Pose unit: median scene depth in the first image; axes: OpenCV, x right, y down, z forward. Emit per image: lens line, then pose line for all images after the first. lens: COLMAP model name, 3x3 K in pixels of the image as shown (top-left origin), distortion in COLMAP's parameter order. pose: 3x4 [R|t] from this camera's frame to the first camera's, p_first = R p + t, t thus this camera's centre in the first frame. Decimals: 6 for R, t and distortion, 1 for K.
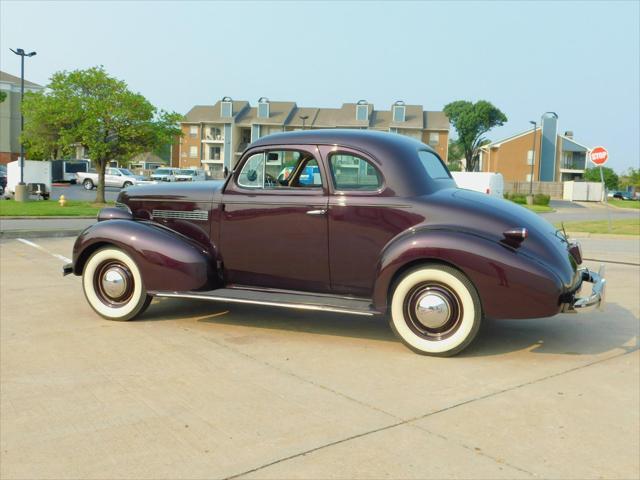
lens RADIAL K [[1256.2, 0, 320.0], [0, 1256.2, 240.0], [0, 0, 1]] dist [-0.025107, -0.099714]
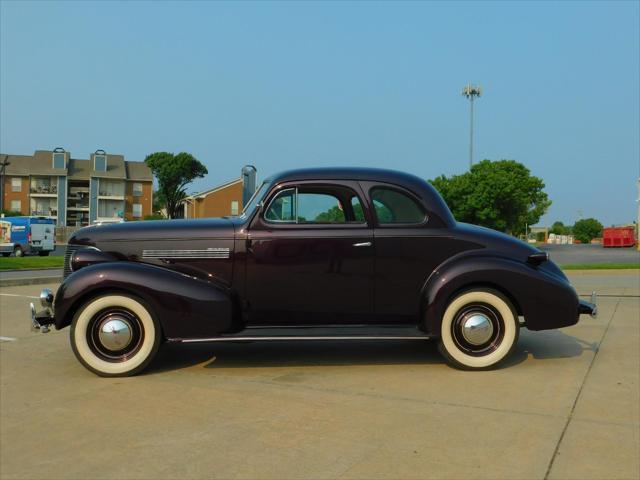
lens RADIAL K [[1256.2, 0, 320.0], [0, 1256.2, 240.0], [0, 0, 1]] dist [-0.025107, -0.099714]
pose [[0.690493, -0.006689, 0.723308, -0.537172], [0.057751, 0.997275, -0.045909, 0.013458], [-0.721029, 0.073472, 0.688998, 0.220174]]
